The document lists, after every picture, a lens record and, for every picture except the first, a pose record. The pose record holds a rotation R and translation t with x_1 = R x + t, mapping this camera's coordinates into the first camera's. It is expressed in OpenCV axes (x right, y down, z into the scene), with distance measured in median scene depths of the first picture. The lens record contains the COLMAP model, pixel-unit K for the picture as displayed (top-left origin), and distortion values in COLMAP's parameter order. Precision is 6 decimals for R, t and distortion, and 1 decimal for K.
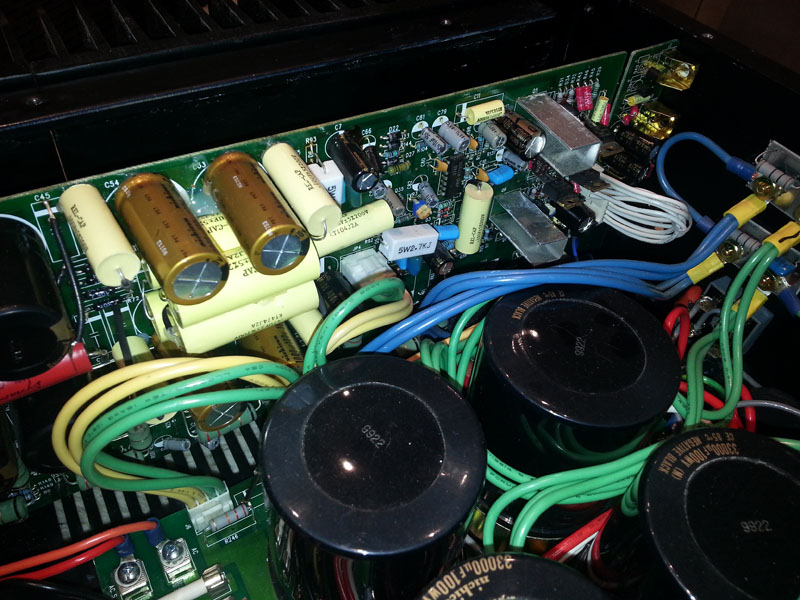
lens RADIAL K [[646.4, 0, 399.6], [0, 646.4, 295.0], [0, 0, 1]] dist [0.078498, -0.131841]
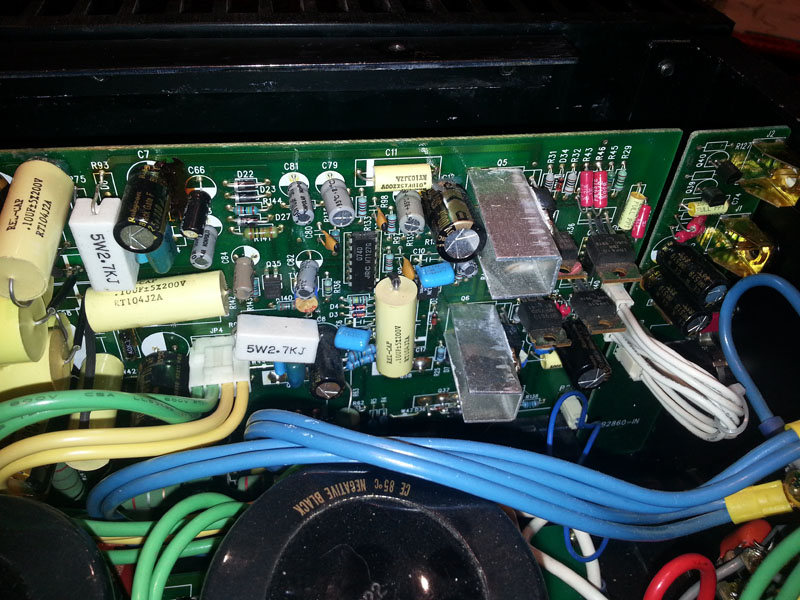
lens RADIAL K [[646.4, 0, 405.1], [0, 646.4, 297.8], [0, 0, 1]] dist [0.078498, -0.131841]
pose [[0.930471, 0.224419, -0.289585, 0.351487], [-0.249981, 0.966743, -0.054024, -0.128013], [0.267830, 0.122658, 0.955626, 0.384602]]
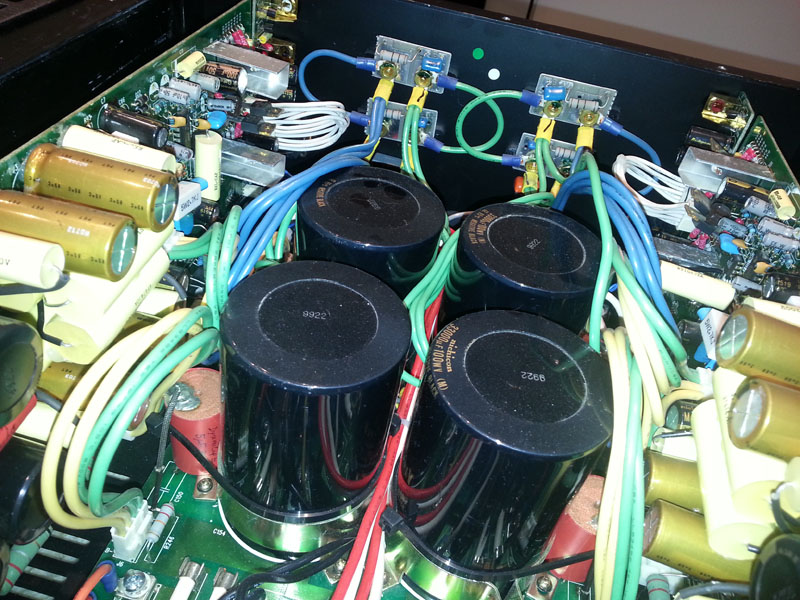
lens RADIAL K [[653.2, 0, 398.0], [0, 653.2, 304.0], [0, 0, 1]] dist [-0.004932, -0.015697]
pose [[0.680015, -0.451432, 0.577744, -0.457143], [0.448561, 0.879456, 0.159217, 0.059355], [-0.579977, 0.150883, 0.800538, -0.033449]]
